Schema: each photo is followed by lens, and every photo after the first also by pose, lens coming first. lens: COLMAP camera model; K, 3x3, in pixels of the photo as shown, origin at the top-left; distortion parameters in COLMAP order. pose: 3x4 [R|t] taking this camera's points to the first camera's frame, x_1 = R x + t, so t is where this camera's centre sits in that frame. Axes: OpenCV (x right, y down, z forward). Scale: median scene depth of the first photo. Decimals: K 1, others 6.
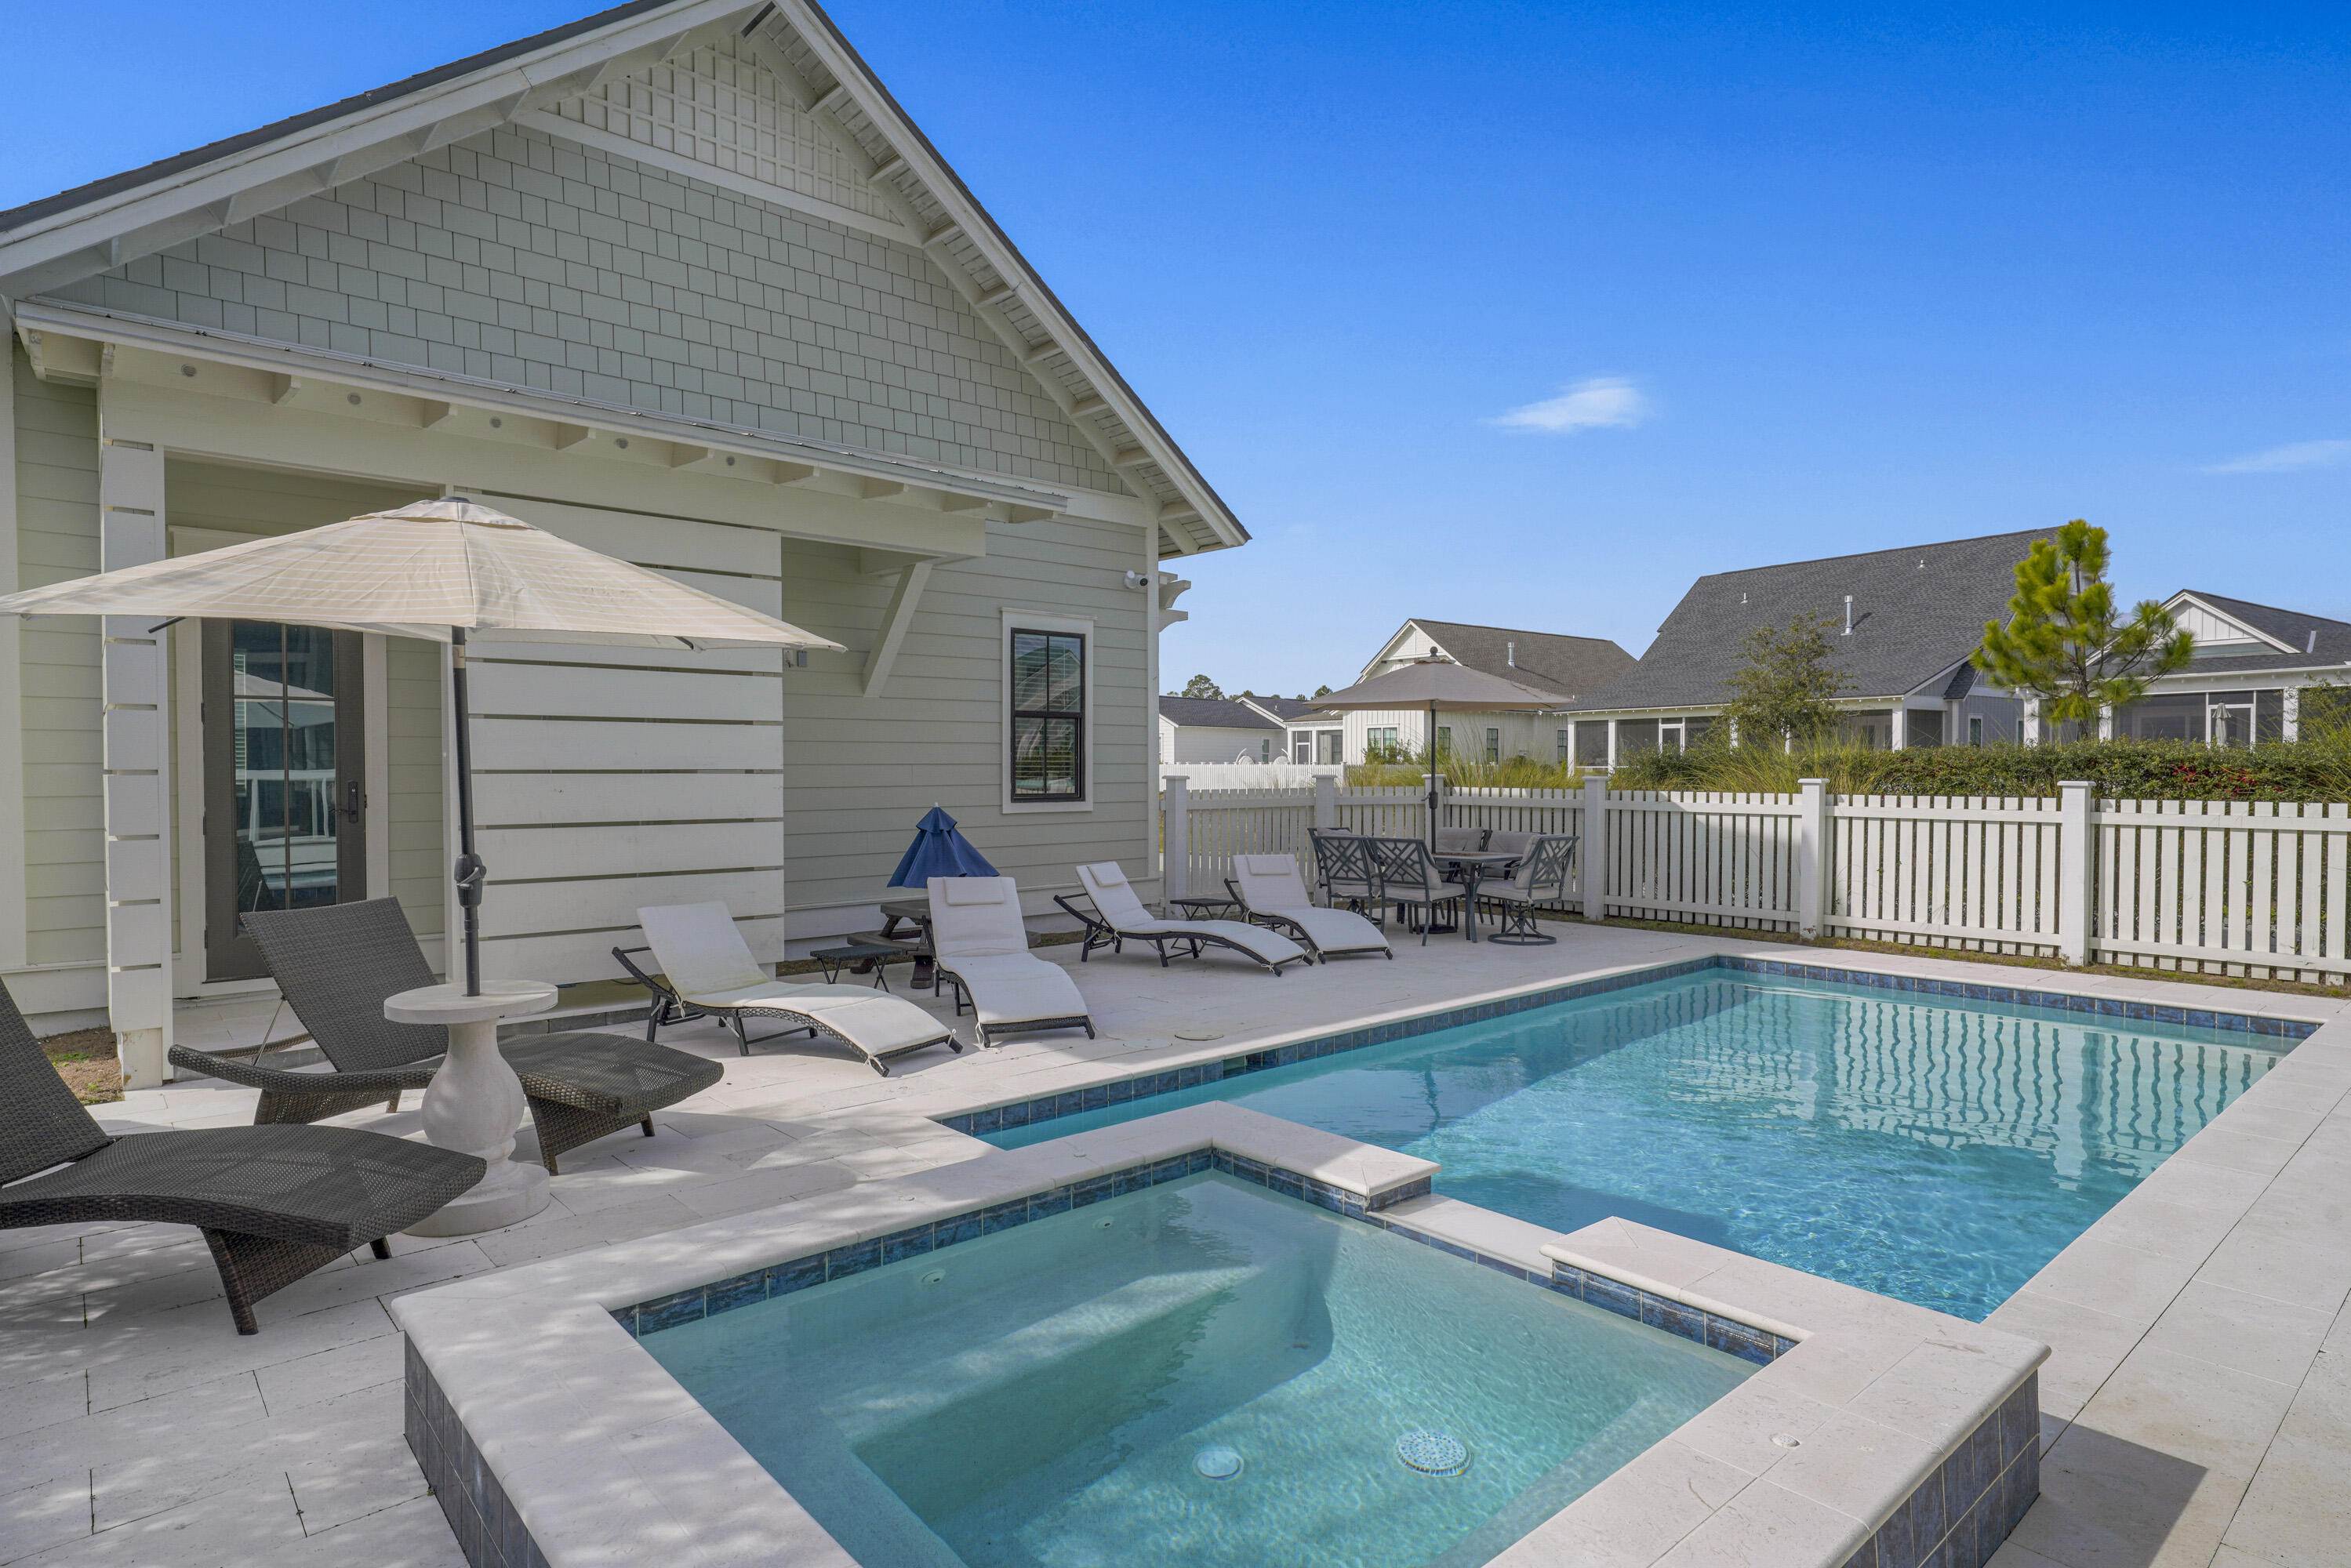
lens RADIAL K [[1249.7, 0, 1168.9], [0, 1249.7, 796.0], [0, 0, 1]] dist [0.005575, 0.001084]
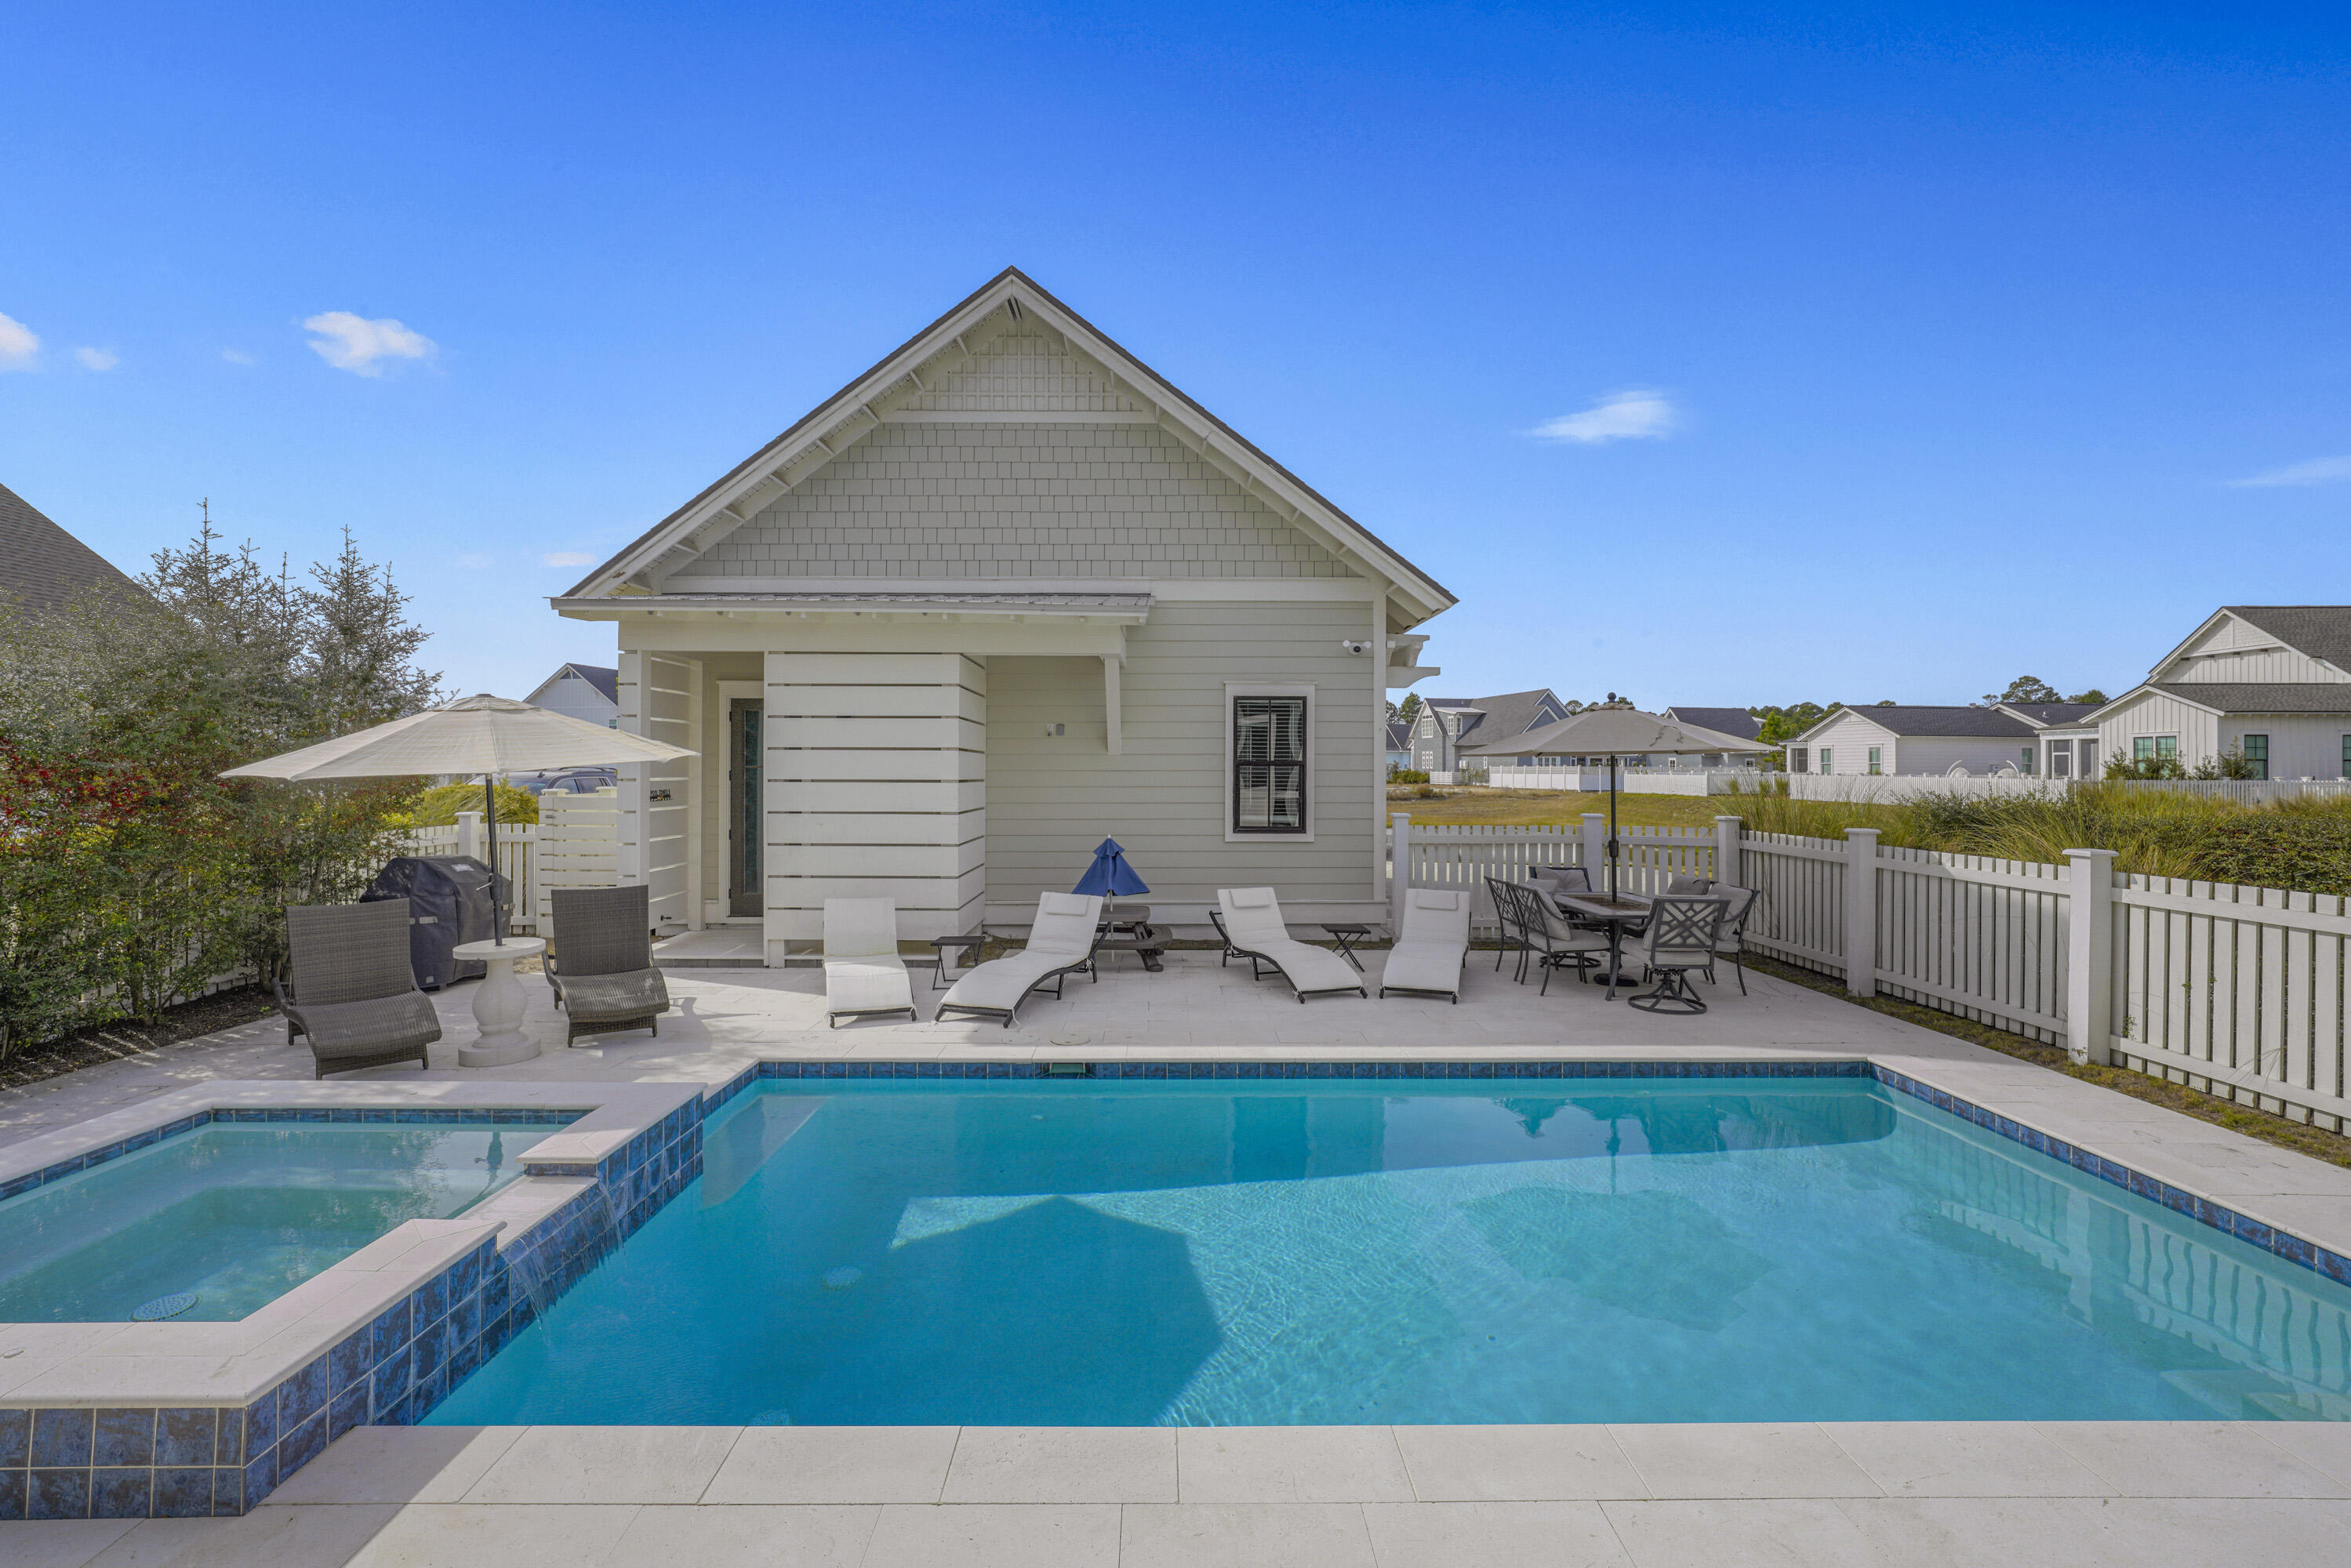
lens RADIAL K [[982.1, 0, 1186.3], [0, 982.1, 767.9], [0, 0, 1]] dist [-0.009722, 0.000084]
pose [[0.758200, 0.002774, -0.652017, 0.495681], [-0.017966, 0.999700, -0.016639, -0.044165], [0.651775, 0.024330, 0.758022, 0.212742]]
